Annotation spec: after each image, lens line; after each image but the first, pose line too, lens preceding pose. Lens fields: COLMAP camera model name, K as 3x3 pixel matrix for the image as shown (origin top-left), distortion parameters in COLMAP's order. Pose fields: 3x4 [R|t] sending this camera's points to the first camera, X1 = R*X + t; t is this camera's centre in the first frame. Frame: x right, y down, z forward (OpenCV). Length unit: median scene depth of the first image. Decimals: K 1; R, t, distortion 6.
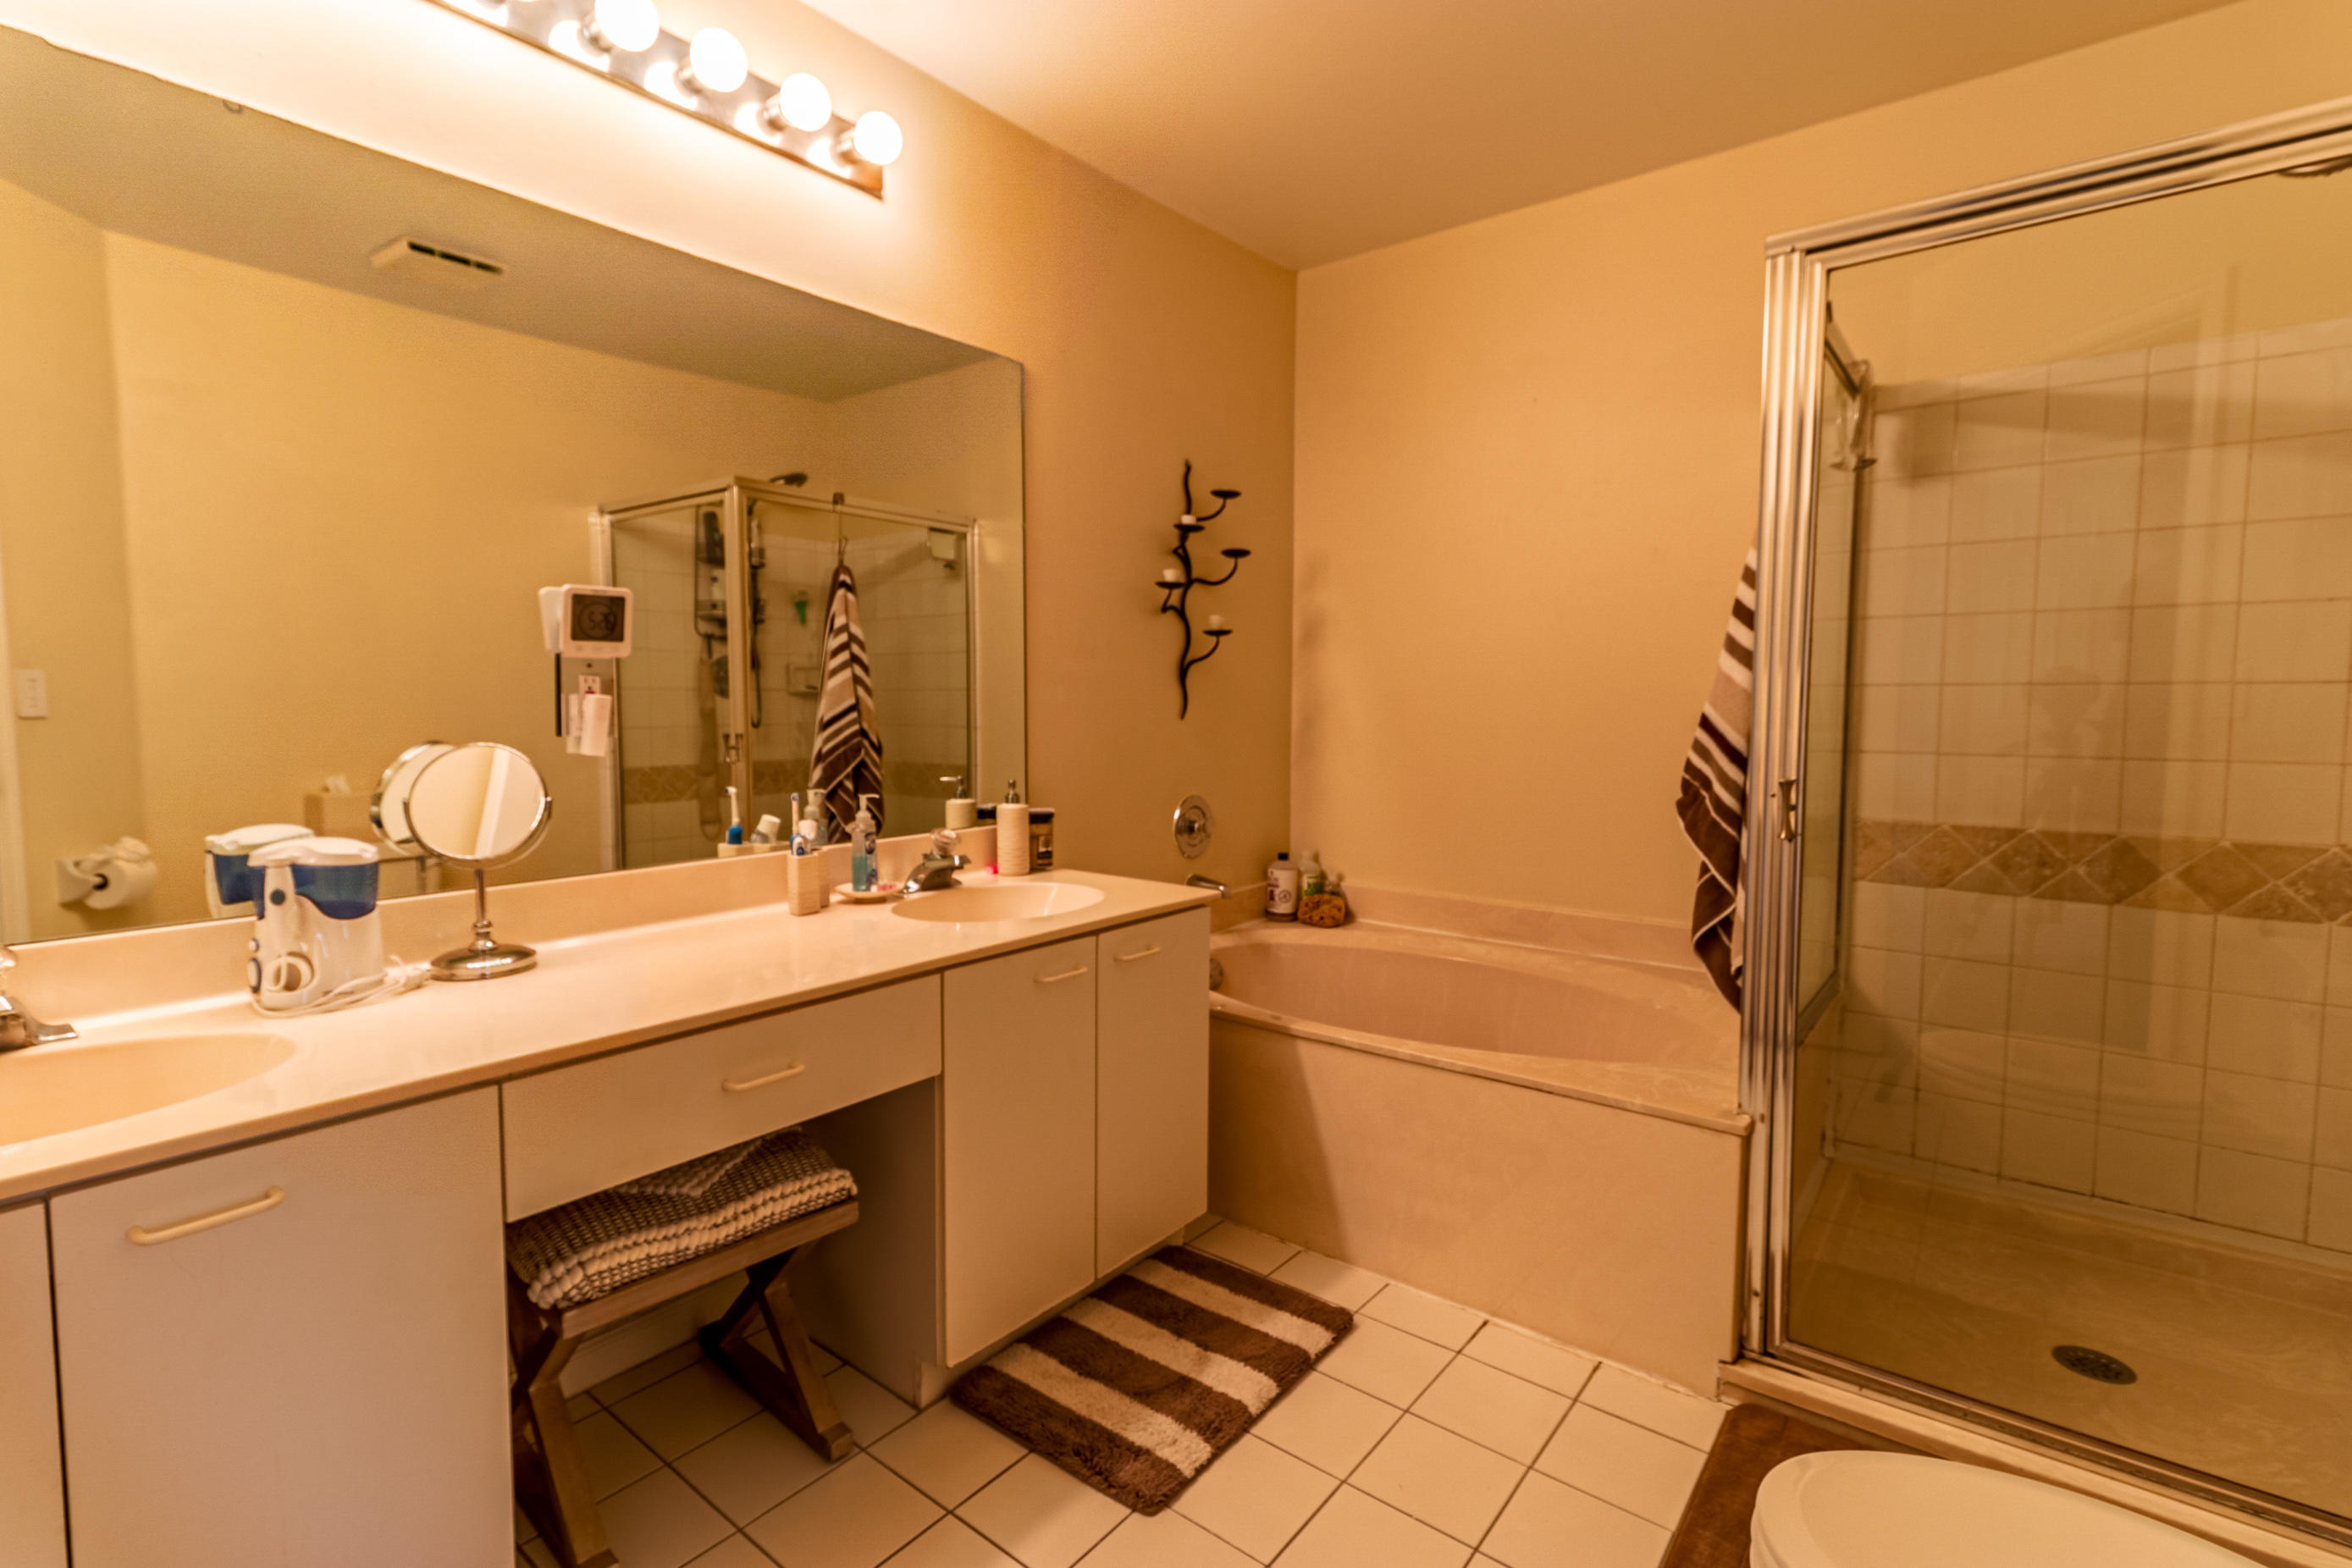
lens RADIAL K [[1094.5, 0, 1164.9], [0, 1094.5, 774.6], [0, 0, 1]] dist [0.005000, 0.000375]
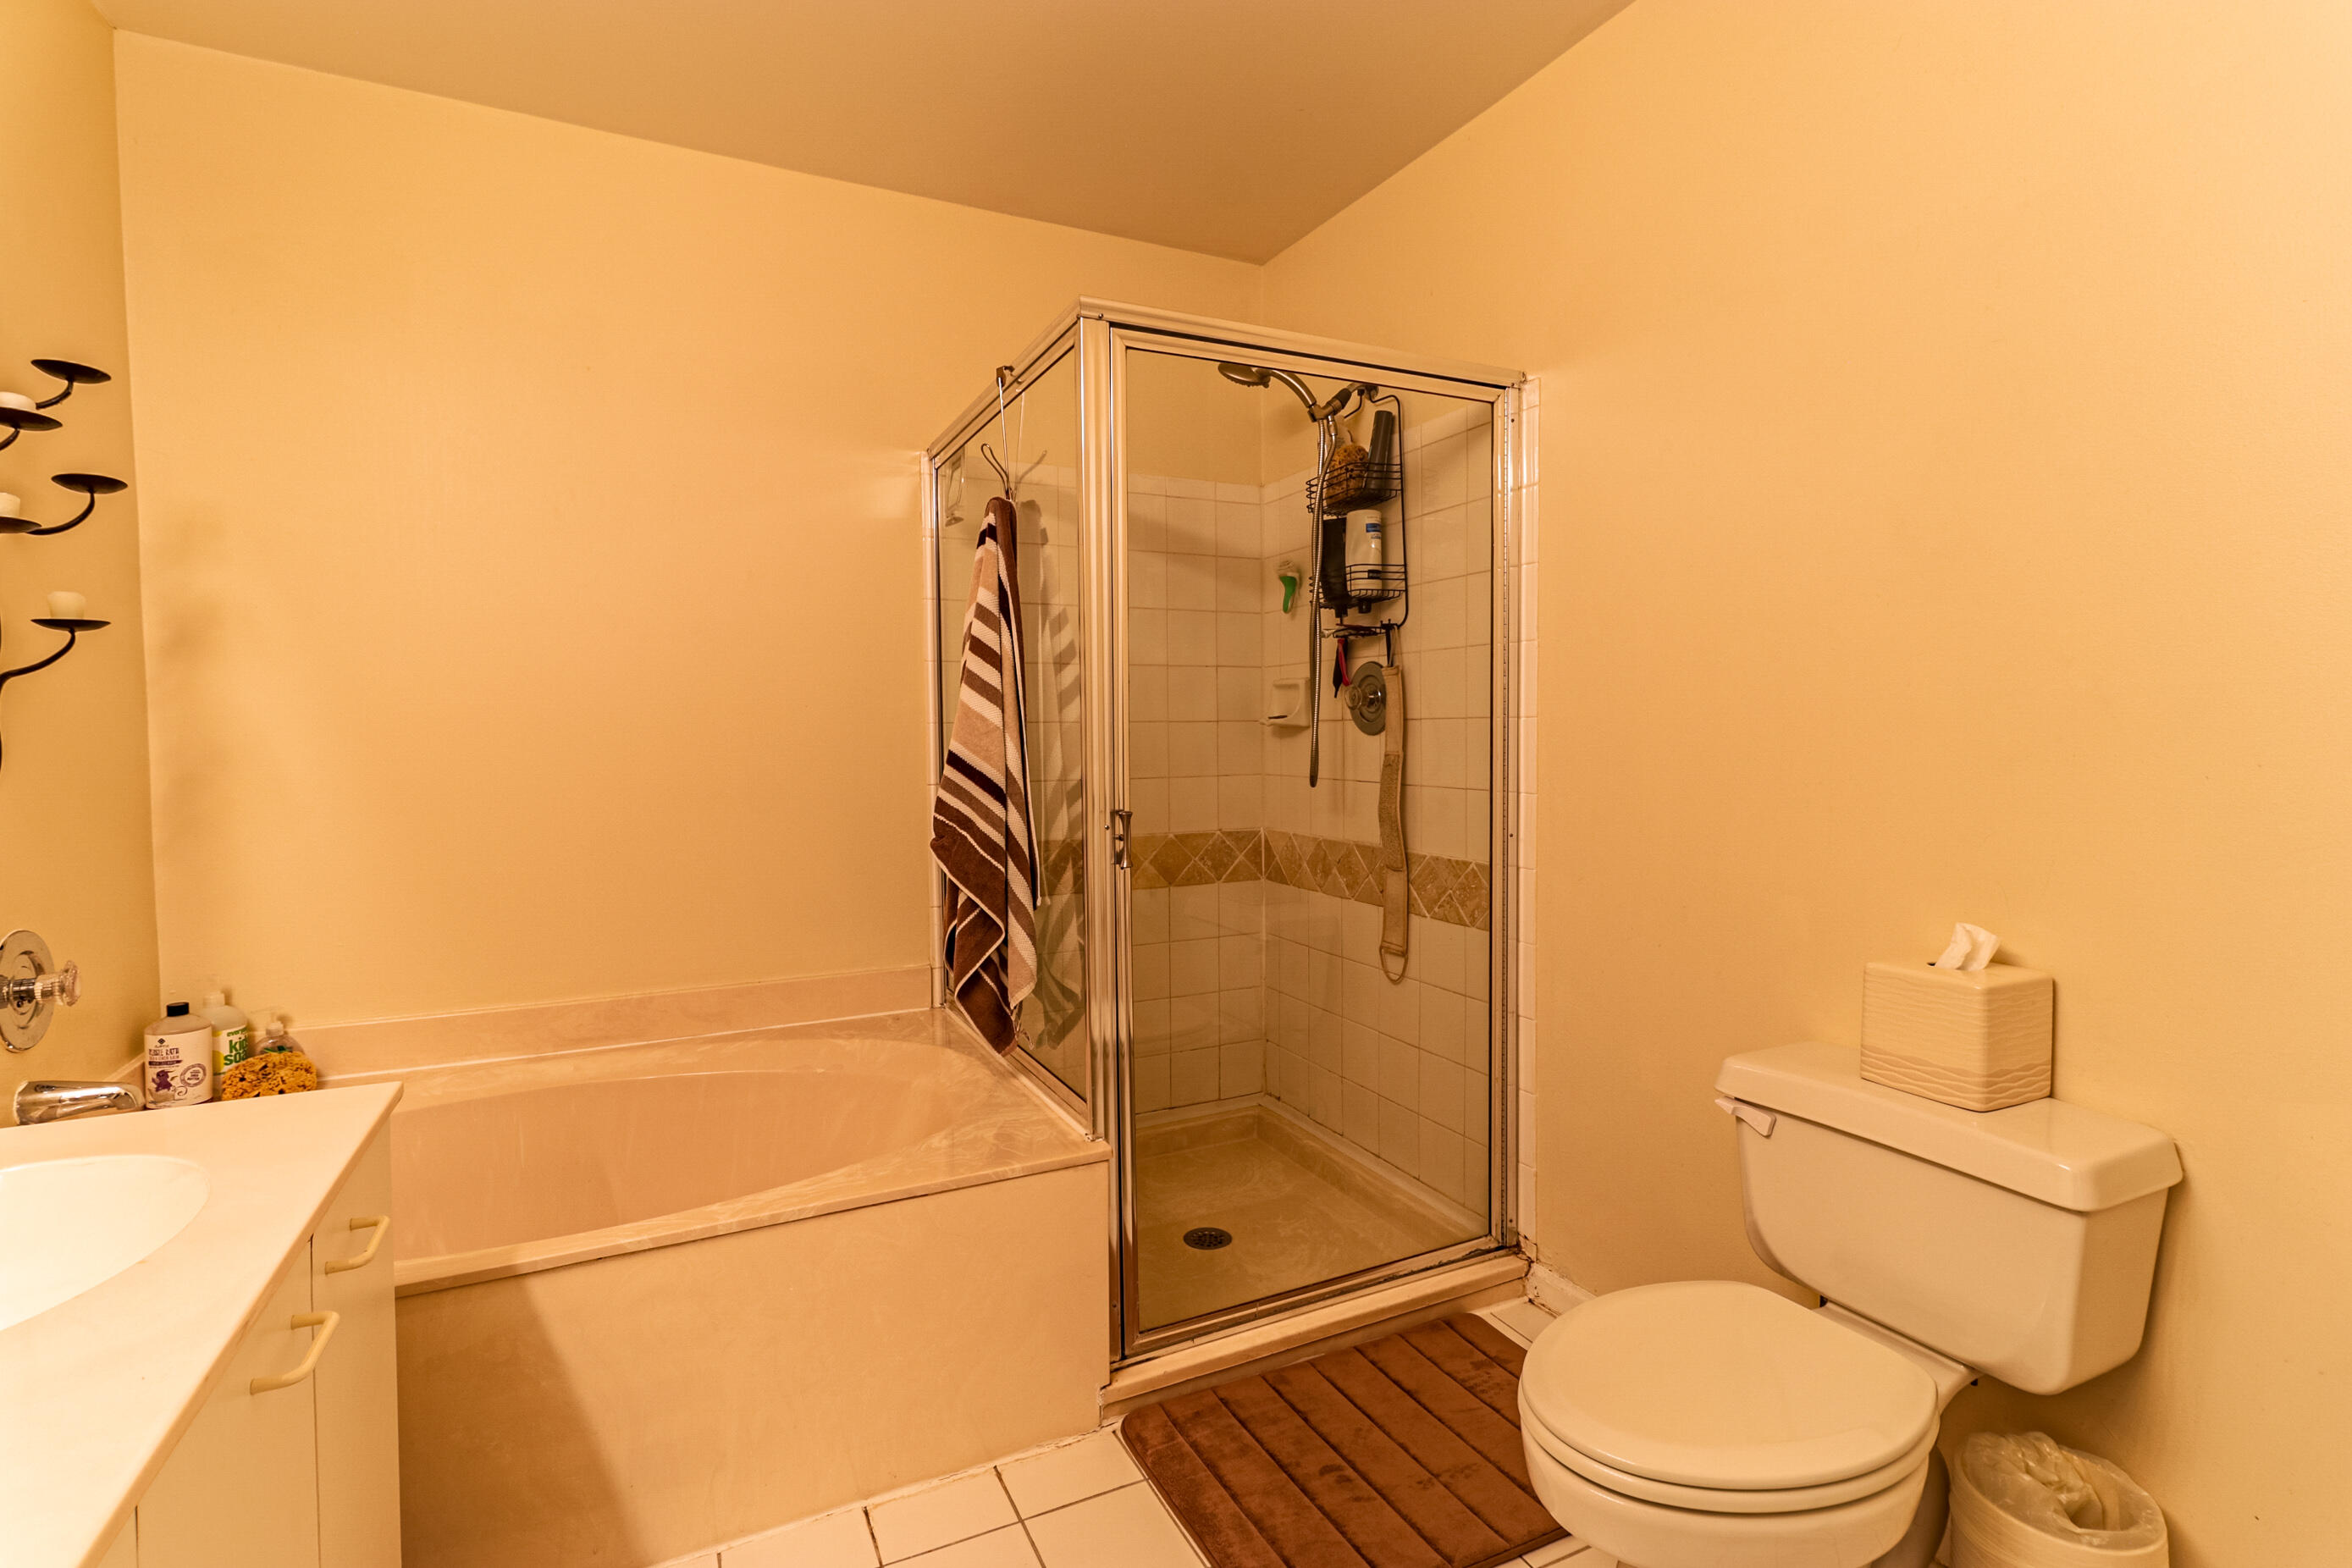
lens RADIAL K [[1095.5, 0, 1168.8], [0, 1095.5, 771.8], [0, 0, 1]] dist [0.001698, 0.000511]
pose [[0.429796, -0.038464, 0.902107, -0.305662], [0.071613, 0.997397, 0.008408, -0.031594], [-0.900082, 0.060988, 0.431431, 0.403913]]
